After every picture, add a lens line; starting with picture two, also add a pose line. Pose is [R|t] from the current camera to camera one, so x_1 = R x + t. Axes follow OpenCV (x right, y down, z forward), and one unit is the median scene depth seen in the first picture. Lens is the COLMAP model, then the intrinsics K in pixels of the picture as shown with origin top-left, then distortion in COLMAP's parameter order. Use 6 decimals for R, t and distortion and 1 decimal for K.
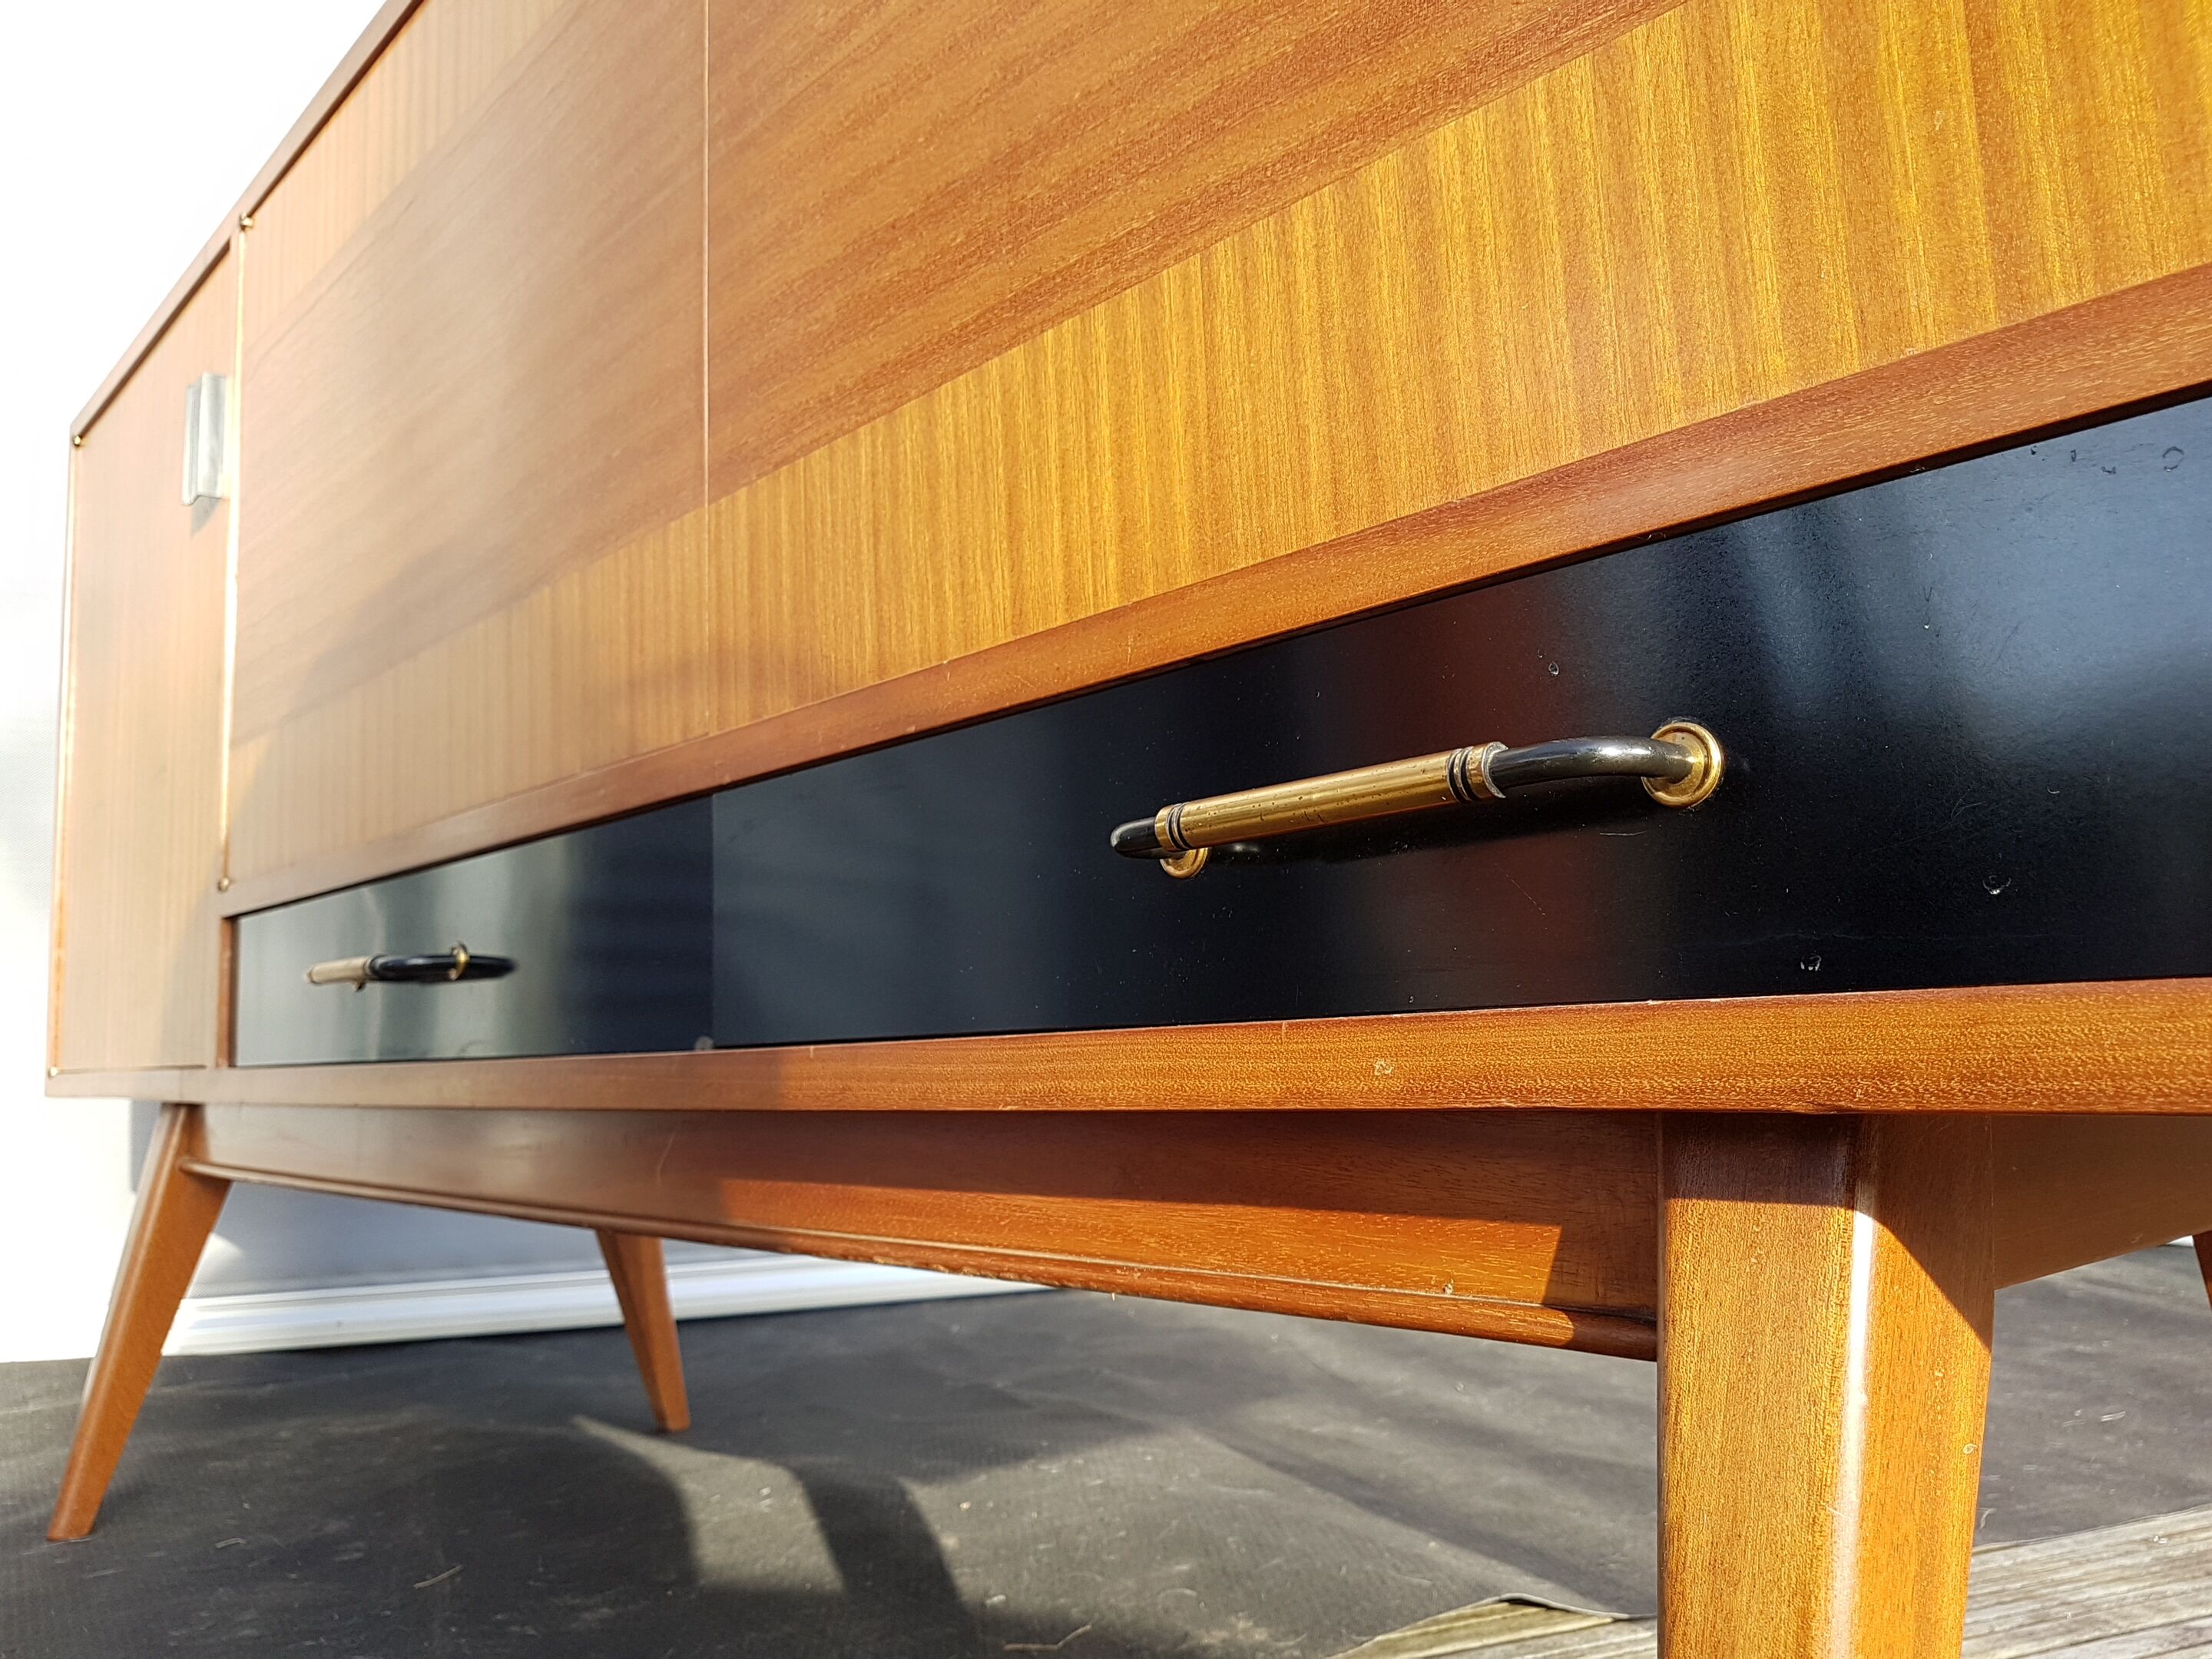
lens RADIAL K [[1717.4, 0, 1155.7], [0, 1717.4, 834.1], [0, 0, 1]] dist [-0.010121, -0.006733]
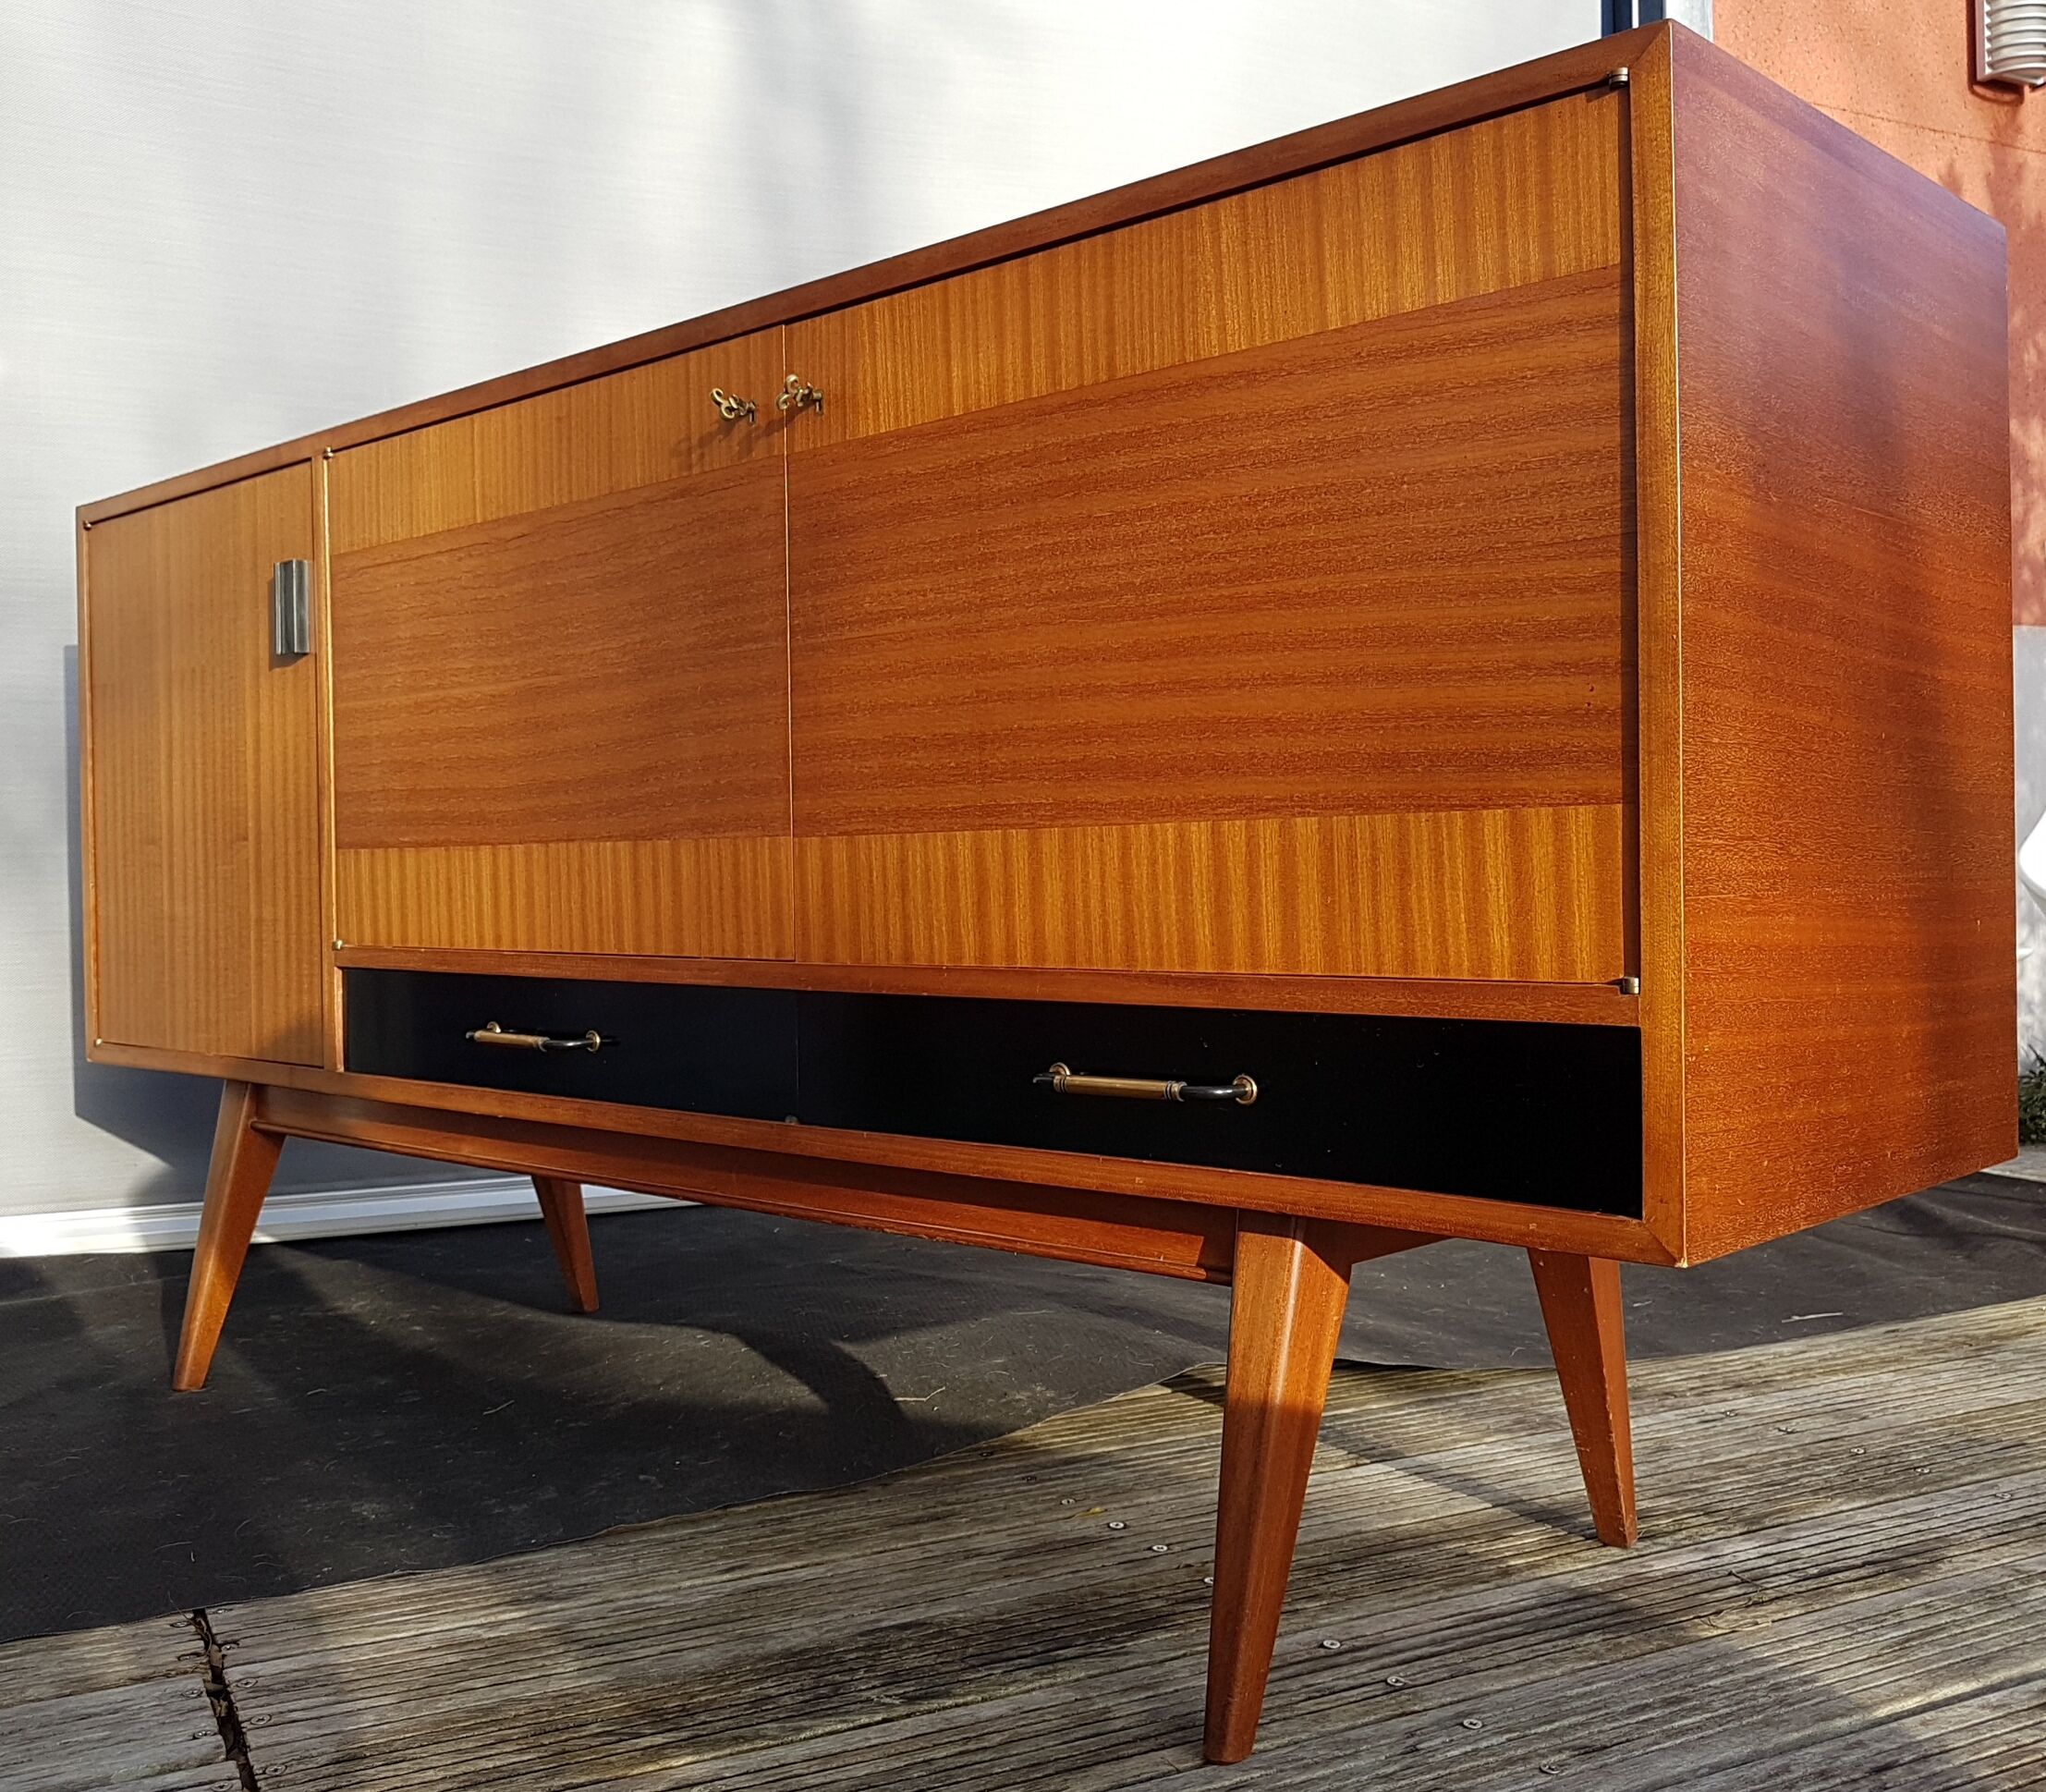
lens RADIAL K [[2081.5, 0, 1023.0], [0, 2081.5, 896.0], [0, 0, 1]] dist [-0.018490, -0.021650]
pose [[0.997032, 0.017153, 0.075048, -0.257782], [-0.027175, 0.990523, 0.134631, -0.635065], [-0.072028, -0.136271, 0.988050, -1.840152]]
